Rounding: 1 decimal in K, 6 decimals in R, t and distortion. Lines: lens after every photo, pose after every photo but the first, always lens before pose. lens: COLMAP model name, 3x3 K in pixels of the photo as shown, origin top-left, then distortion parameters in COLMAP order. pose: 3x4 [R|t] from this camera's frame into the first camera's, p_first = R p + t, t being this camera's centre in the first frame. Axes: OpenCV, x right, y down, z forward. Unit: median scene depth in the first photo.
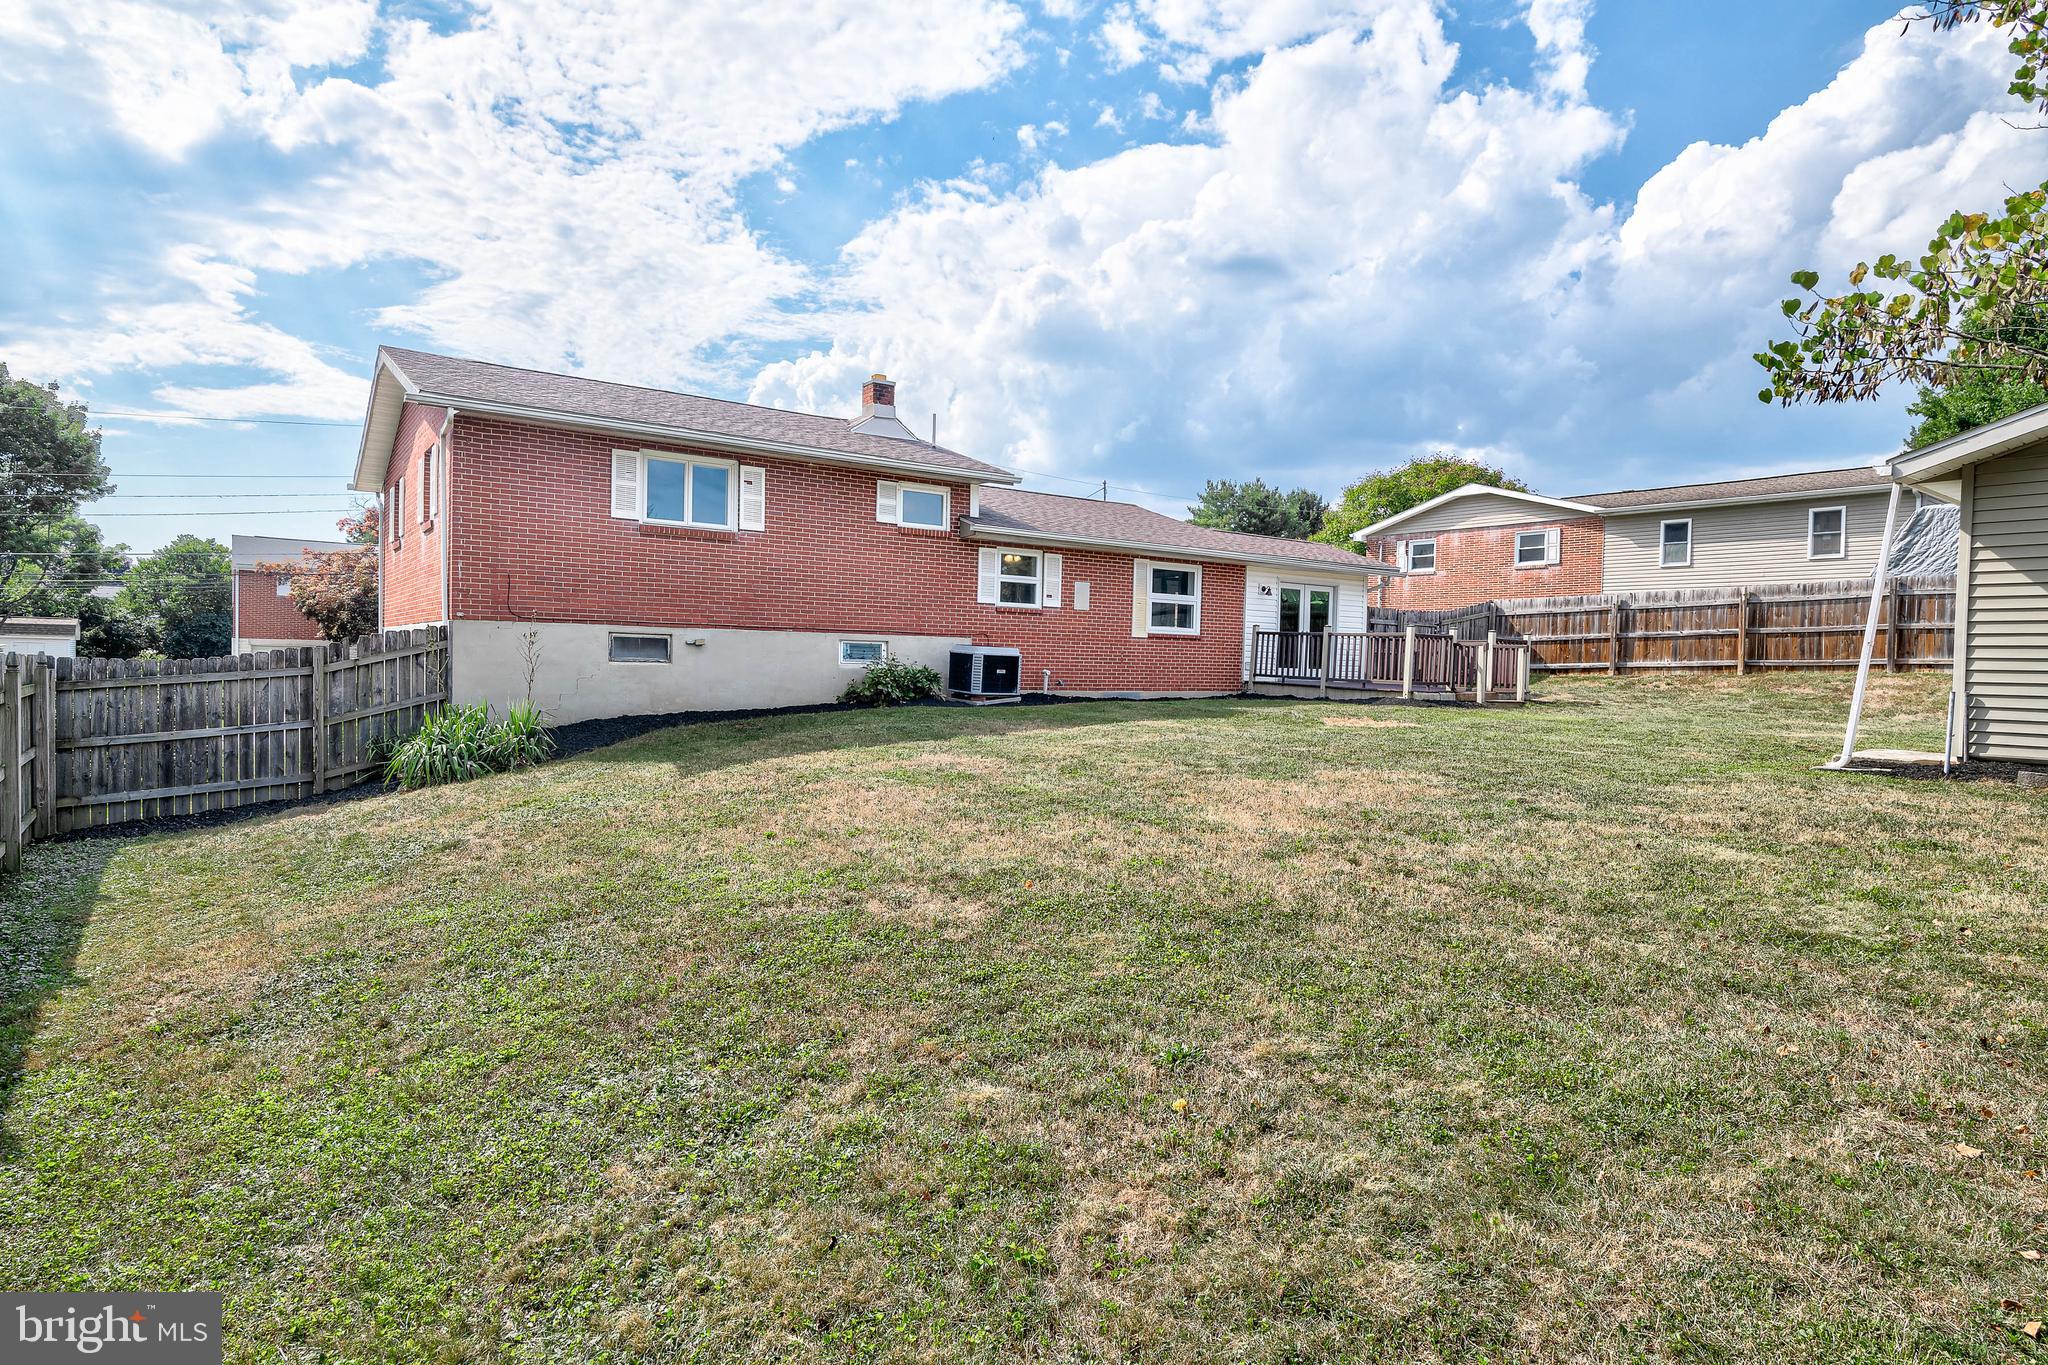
lens RADIAL K [[1104.4, 0, 1025.4], [0, 1104.4, 677.1], [0, 0, 1]] dist [0.013197, -0.023003]
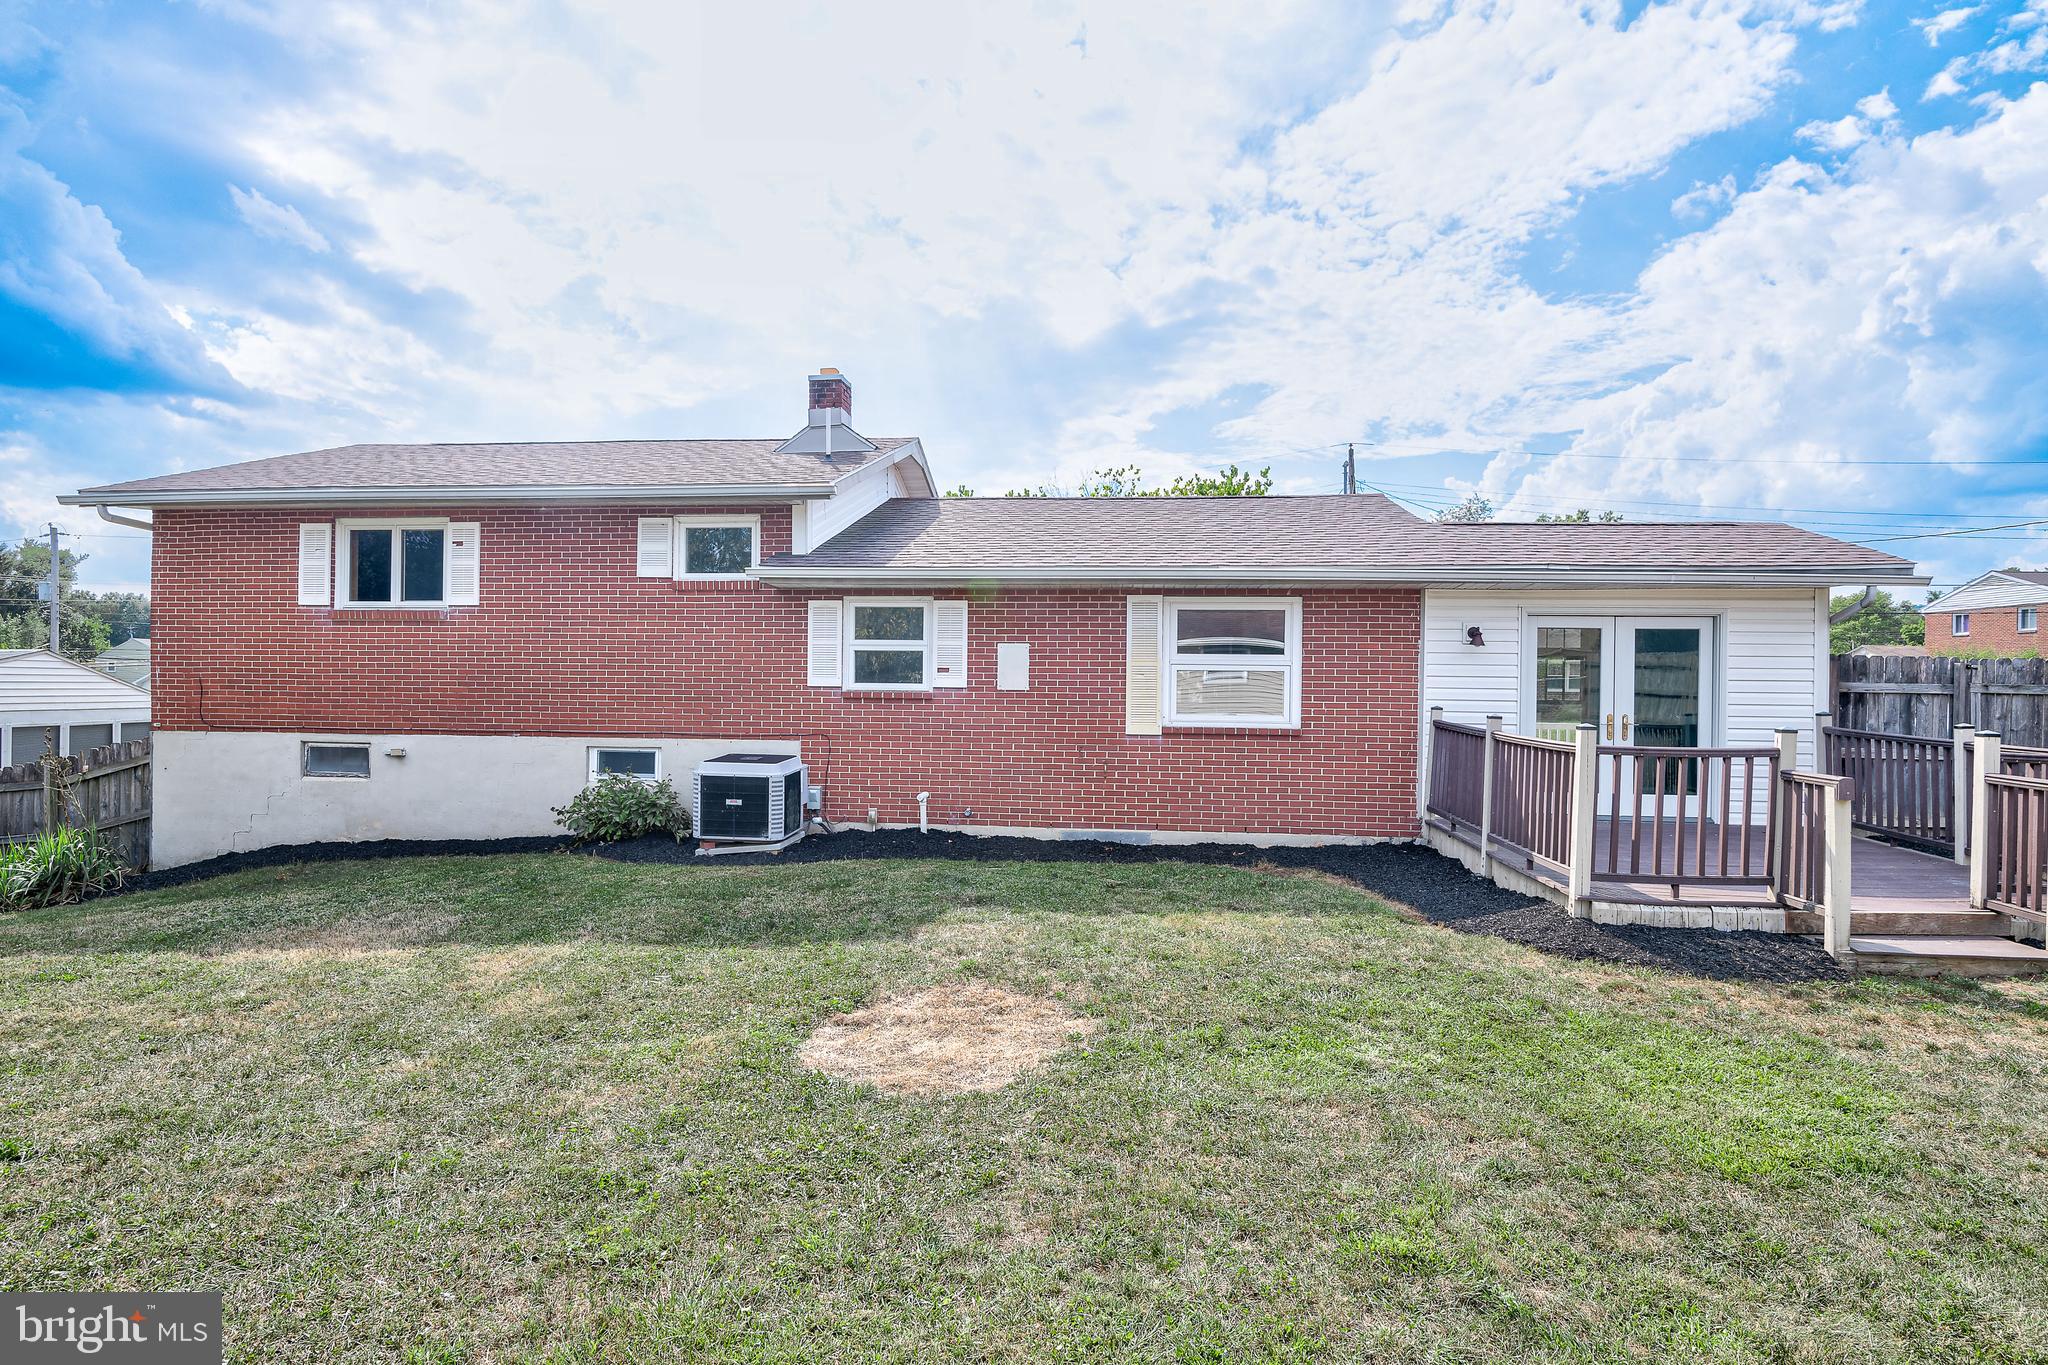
lens RADIAL K [[1021.9, 0, 1021.4], [0, 1021.9, 671.6], [0, 0, 1]] dist [0.002168, -0.017840]
pose [[0.759174, -0.029319, -0.650227, 0.441169], [-0.003432, 0.998791, -0.049042, -0.047264], [0.650879, 0.039463, 0.758155, 0.631131]]
